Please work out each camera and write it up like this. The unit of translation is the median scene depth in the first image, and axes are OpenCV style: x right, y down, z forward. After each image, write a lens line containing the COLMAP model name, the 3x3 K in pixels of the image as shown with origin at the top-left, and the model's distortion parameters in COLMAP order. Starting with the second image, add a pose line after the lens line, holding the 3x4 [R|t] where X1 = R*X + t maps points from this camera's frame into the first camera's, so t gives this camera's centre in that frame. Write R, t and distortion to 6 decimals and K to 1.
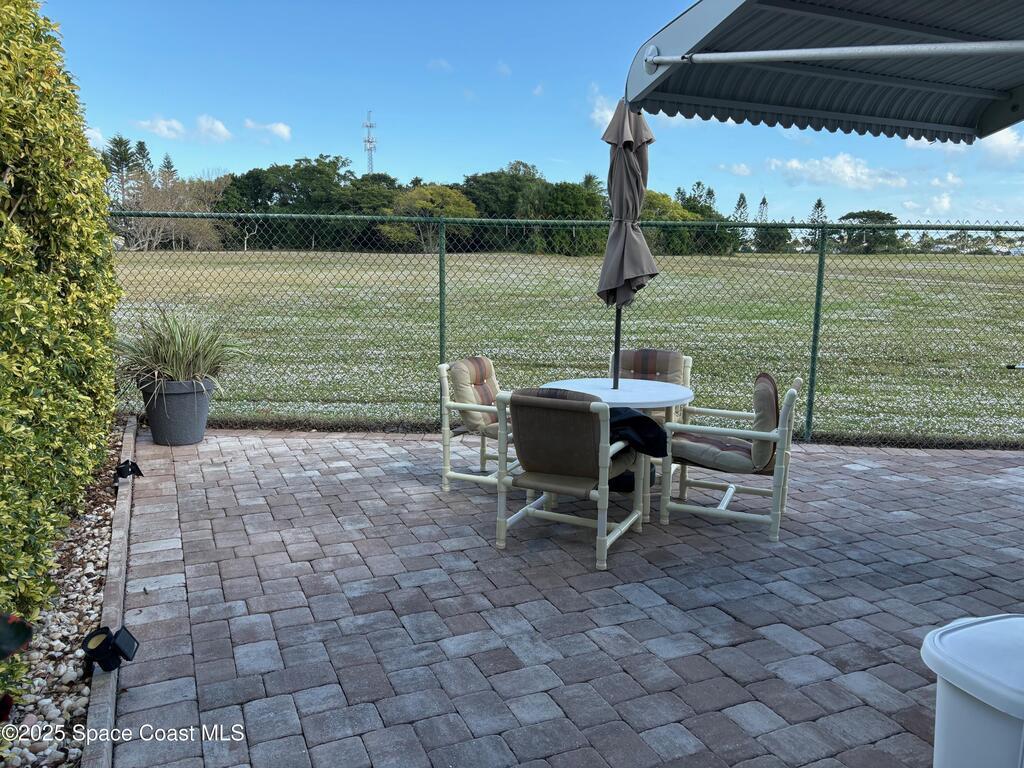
lens RADIAL K [[791.1, 0, 523.6], [0, 791.1, 388.0], [0, 0, 1]] dist [0.022380, -0.005365]
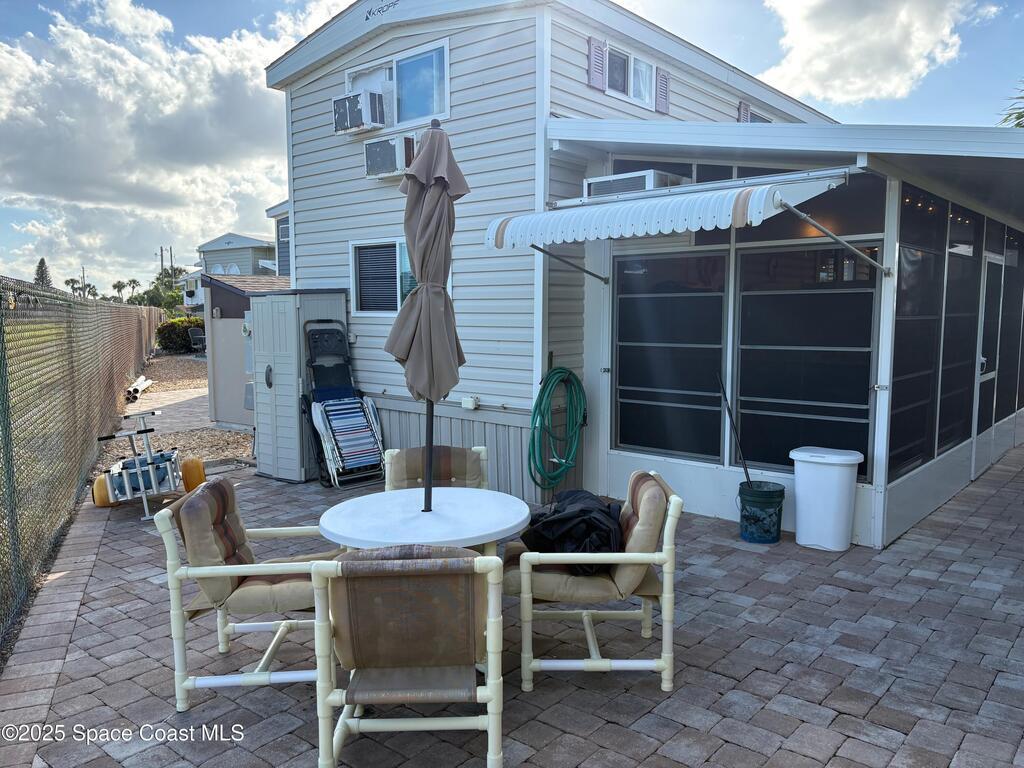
lens RADIAL K [[791.1, 0, 523.6], [0, 791.1, 388.0], [0, 0, 1]] dist [0.022380, -0.005365]
pose [[-0.439843, -0.095323, 0.893001, -0.823974], [0.152759, 0.971920, 0.178988, -0.328299], [-0.884987, 0.215141, -0.412931, 1.759684]]
